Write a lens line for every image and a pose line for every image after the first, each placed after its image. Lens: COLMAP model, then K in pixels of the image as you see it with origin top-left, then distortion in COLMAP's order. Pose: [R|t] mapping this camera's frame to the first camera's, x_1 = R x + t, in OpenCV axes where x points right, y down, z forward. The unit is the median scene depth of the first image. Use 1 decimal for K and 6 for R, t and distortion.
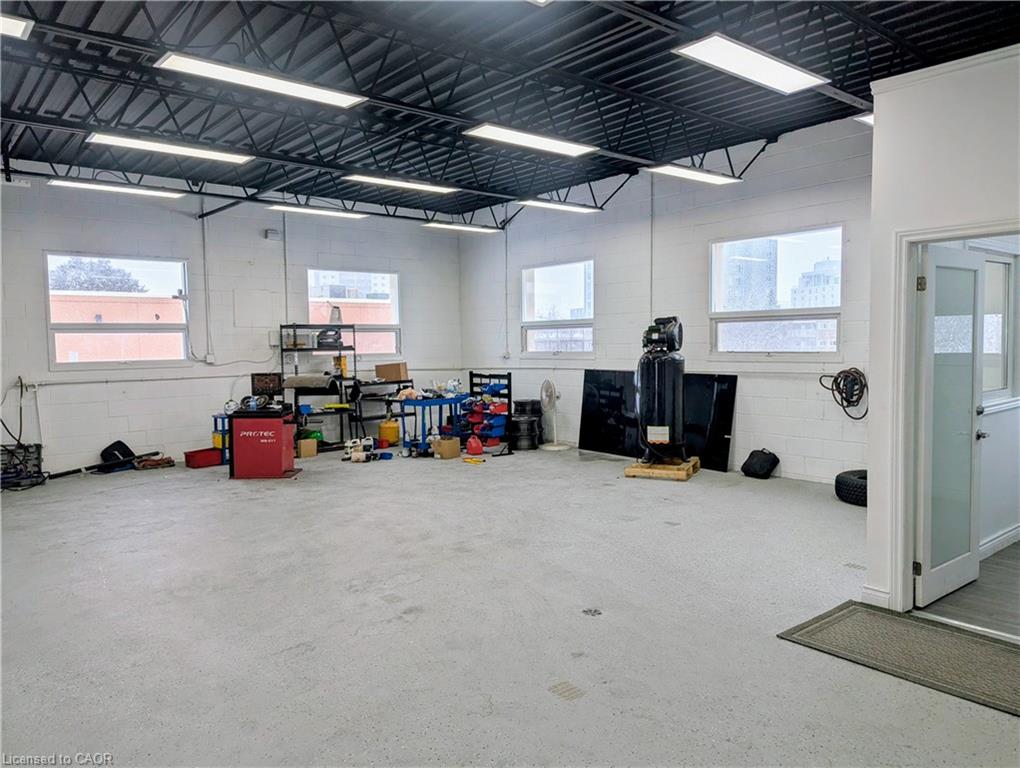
lens RADIAL K [[734.9, 0, 510.0], [0, 734.9, 384.0], [0, 0, 1]] dist [0.045662, -0.004527]
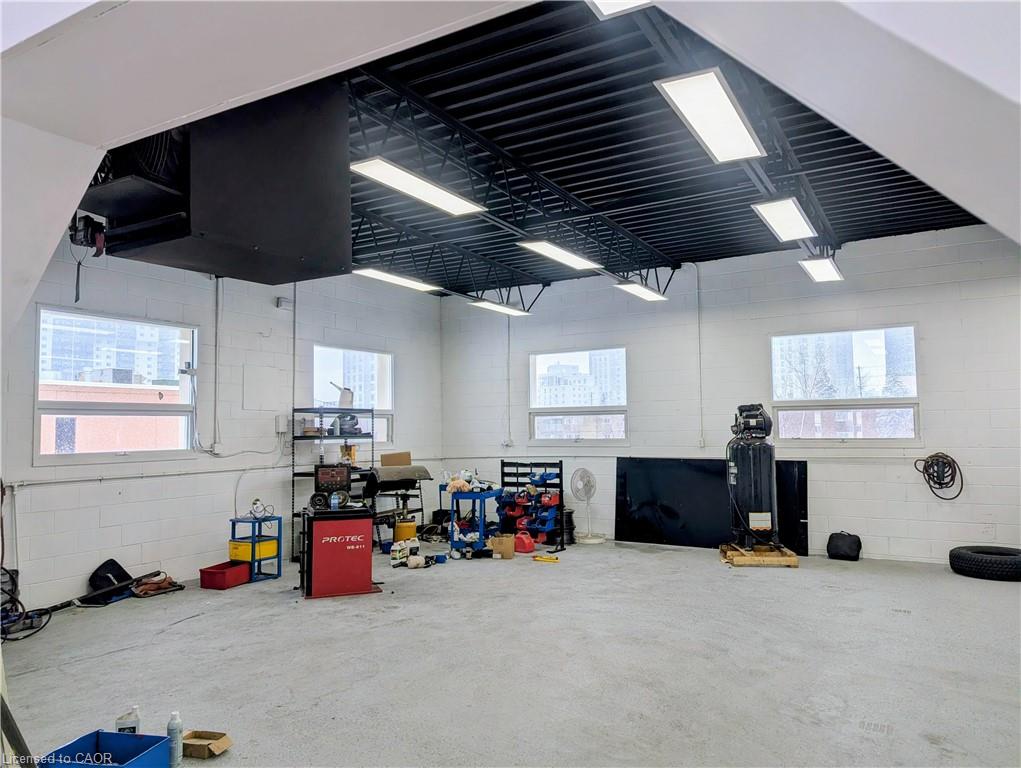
lens RADIAL K [[718.4, 0, 510.5], [0, 718.4, 384.0], [0, 0, 1]] dist [0.076752, -0.072860]
pose [[0.938581, 0.025844, 0.344091, -0.409204], [0.018387, 0.992028, -0.124666, 0.000674], [-0.344569, 0.123336, 0.930623, 0.158107]]
